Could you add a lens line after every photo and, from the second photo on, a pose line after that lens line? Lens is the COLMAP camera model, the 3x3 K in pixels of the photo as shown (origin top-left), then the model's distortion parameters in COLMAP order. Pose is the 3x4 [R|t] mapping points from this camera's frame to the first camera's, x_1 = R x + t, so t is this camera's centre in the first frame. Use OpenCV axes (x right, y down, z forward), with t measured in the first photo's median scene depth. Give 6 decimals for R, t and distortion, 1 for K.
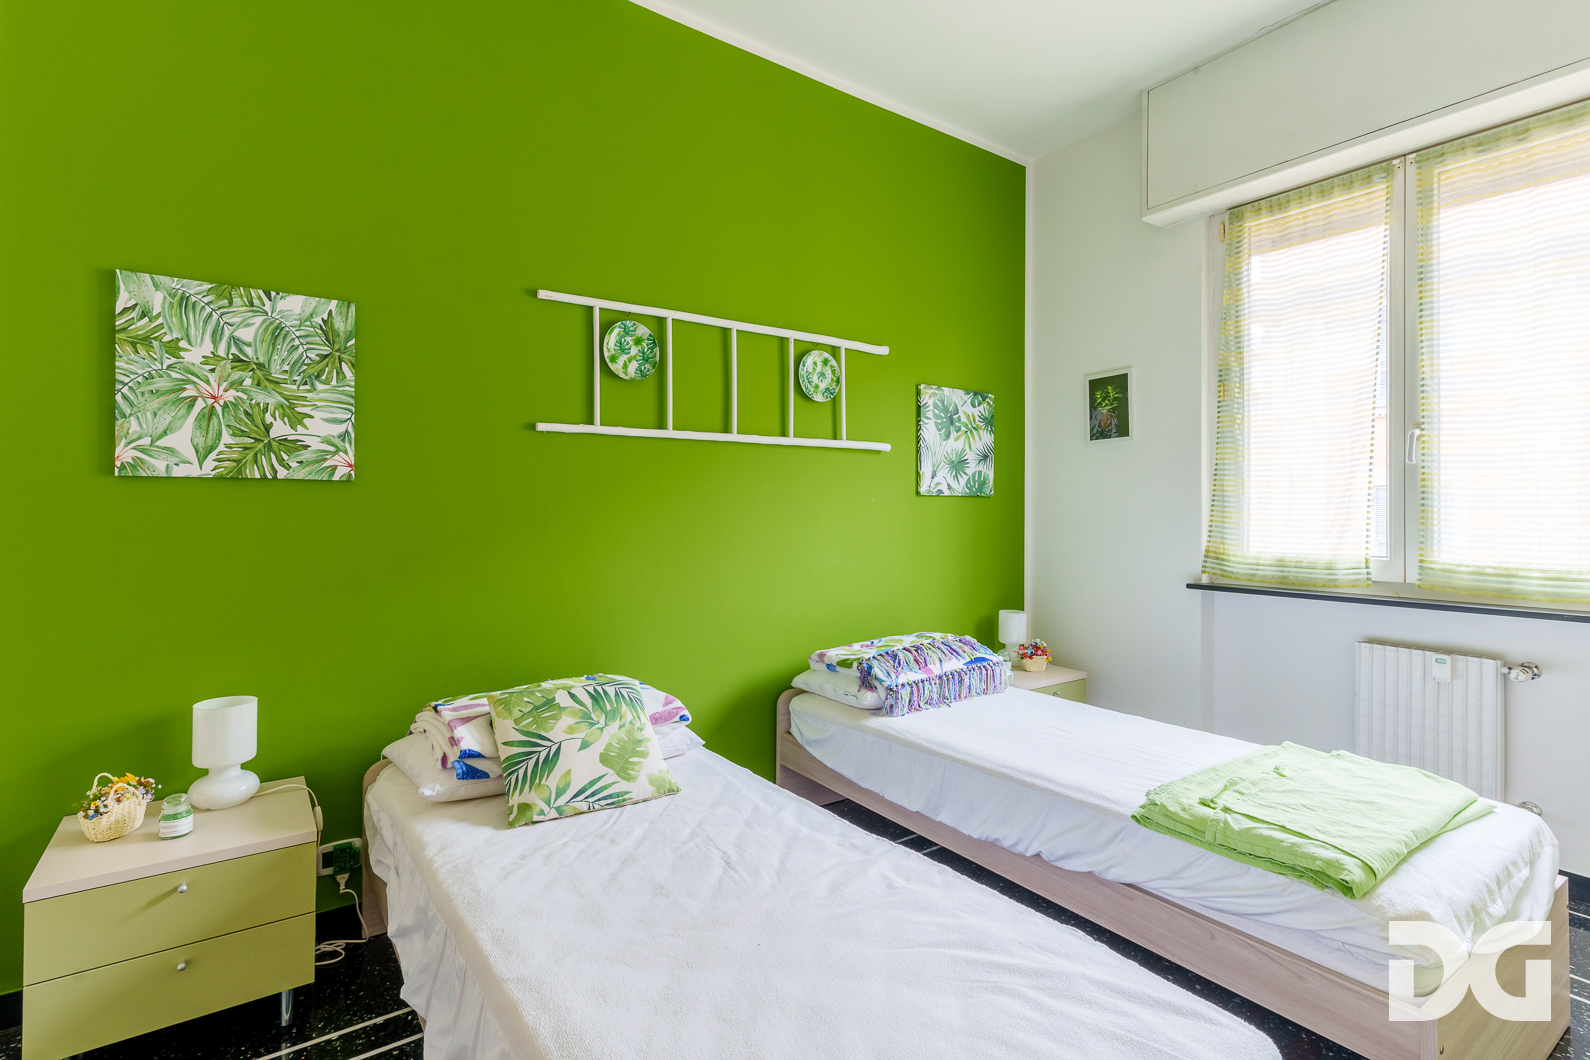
lens RADIAL K [[774.3, 0, 802.1], [0, 774.3, 504.7], [0, 0, 1]] dist [0.001458, 0.001097]
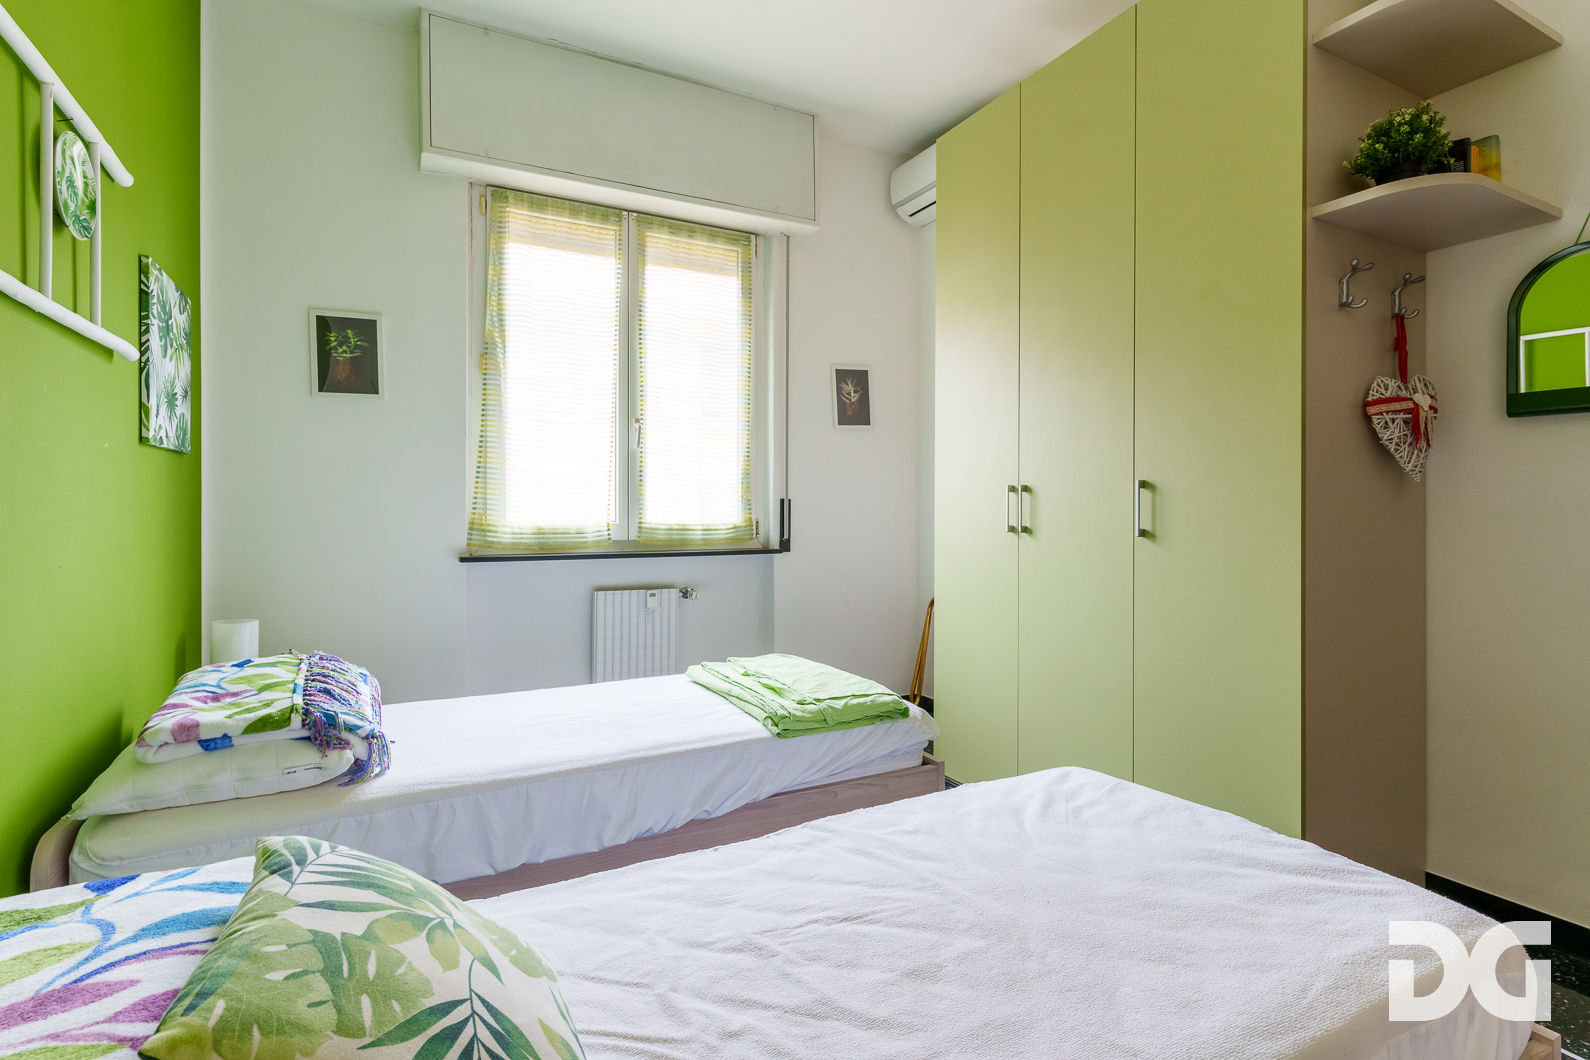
lens RADIAL K [[774.3, 0, 799.5], [0, 774.3, 510.0], [0, 0, 1]] dist [0.001458, 0.001097]
pose [[0.126858, -0.004870, 0.991909, -0.476438], [-0.007176, 0.999957, 0.005827, 0.040421], [-0.991895, -0.007857, 0.126817, 0.548448]]
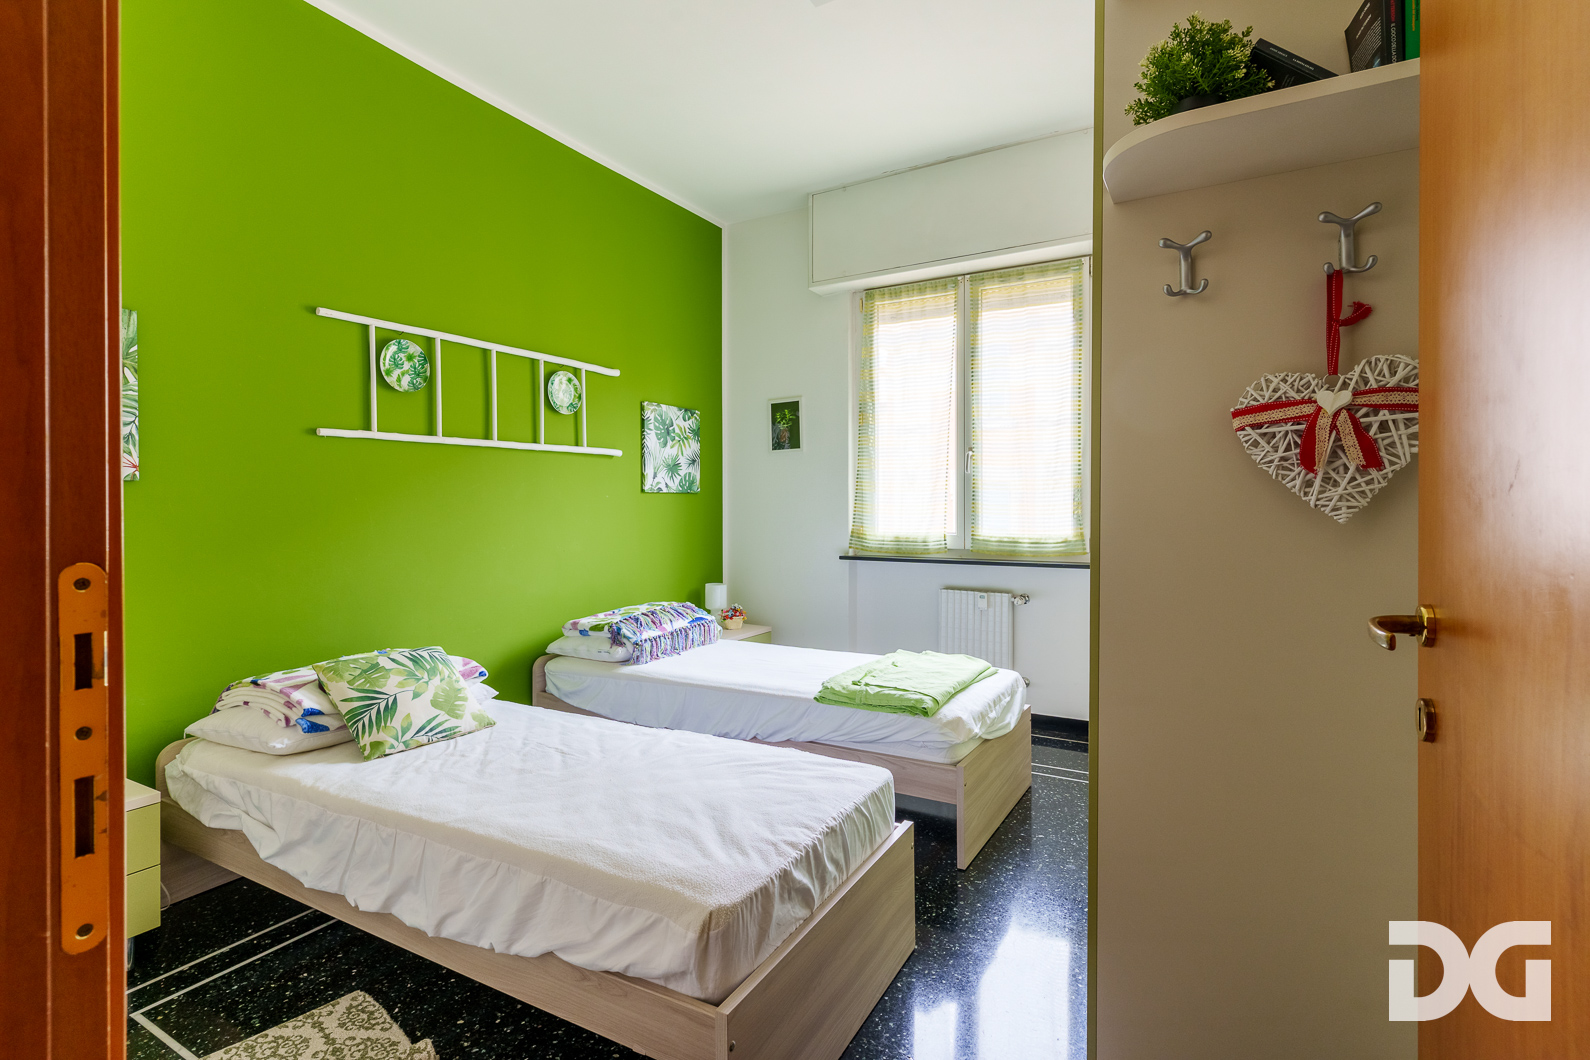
lens RADIAL K [[774.3, 0, 815.0], [0, 774.3, 505.3], [0, 0, 1]] dist [0.001458, 0.001097]
pose [[0.903908, -0.007005, 0.427669, -0.163141], [0.002668, 0.999939, 0.010741, -0.005211], [-0.427718, -0.008568, 0.903872, -0.282557]]
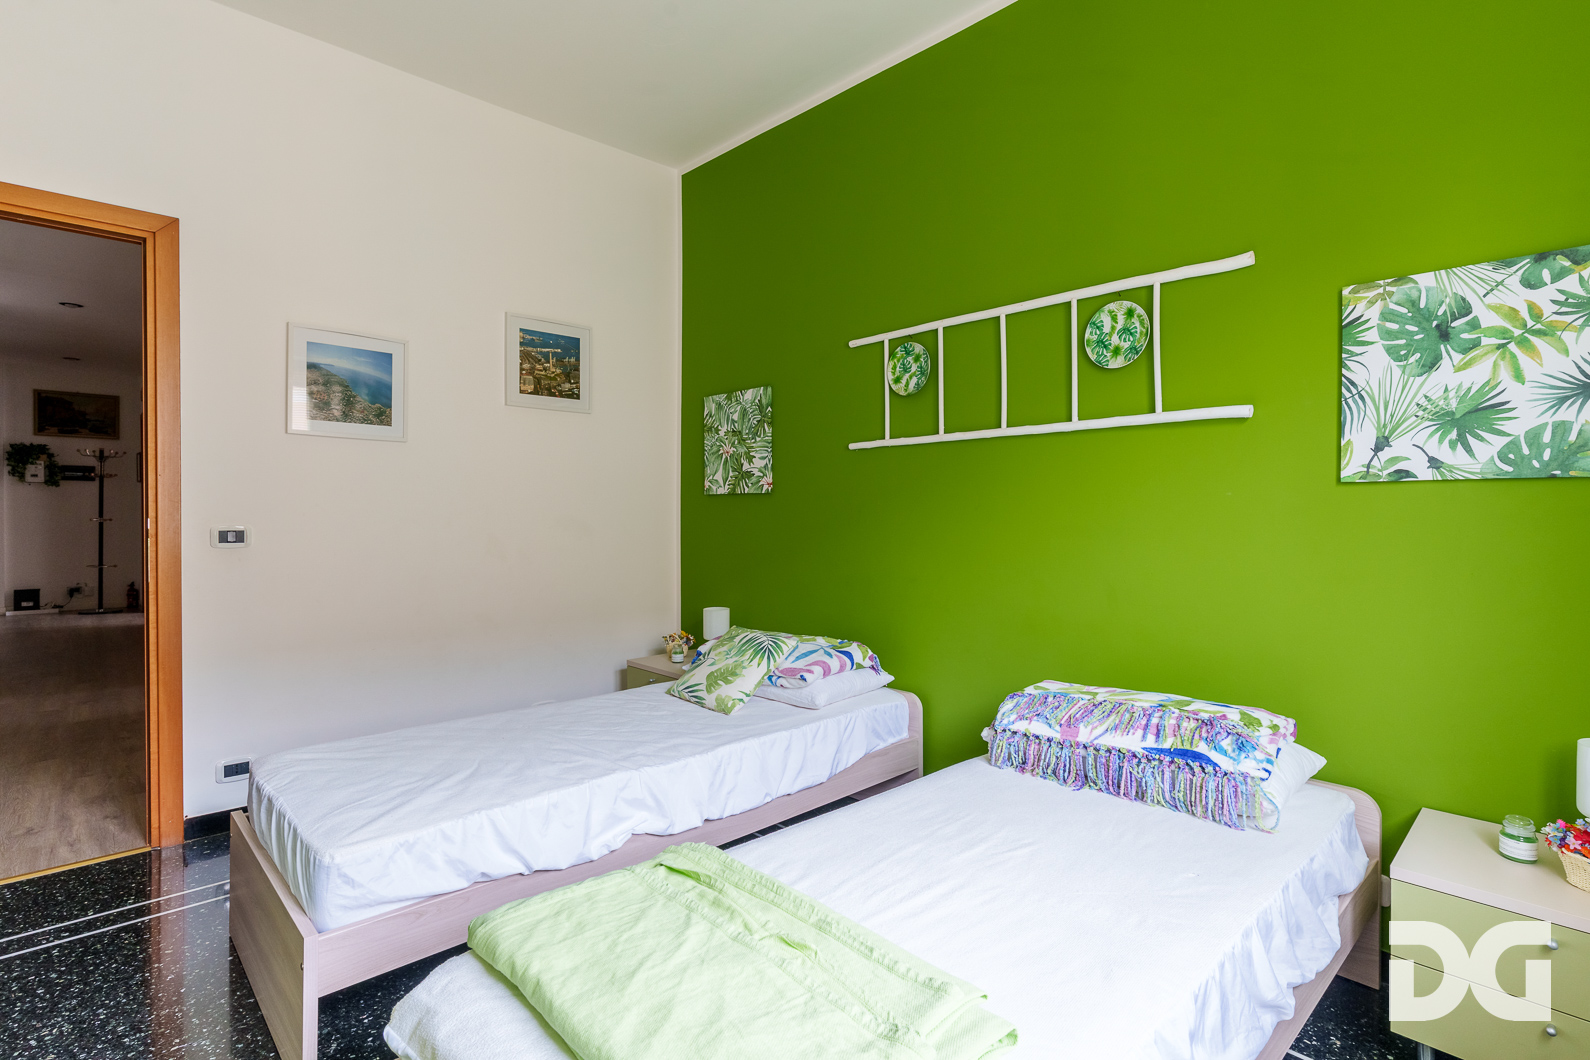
lens RADIAL K [[774.3, 0, 755.4], [0, 774.3, 506.4], [0, 0, 1]] dist [0.001458, 0.001097]
pose [[0.091531, -0.008932, -0.995762, 0.874887], [0.005363, 0.999950, -0.008477, 0.009783], [0.995788, -0.004564, 0.091574, 0.667682]]
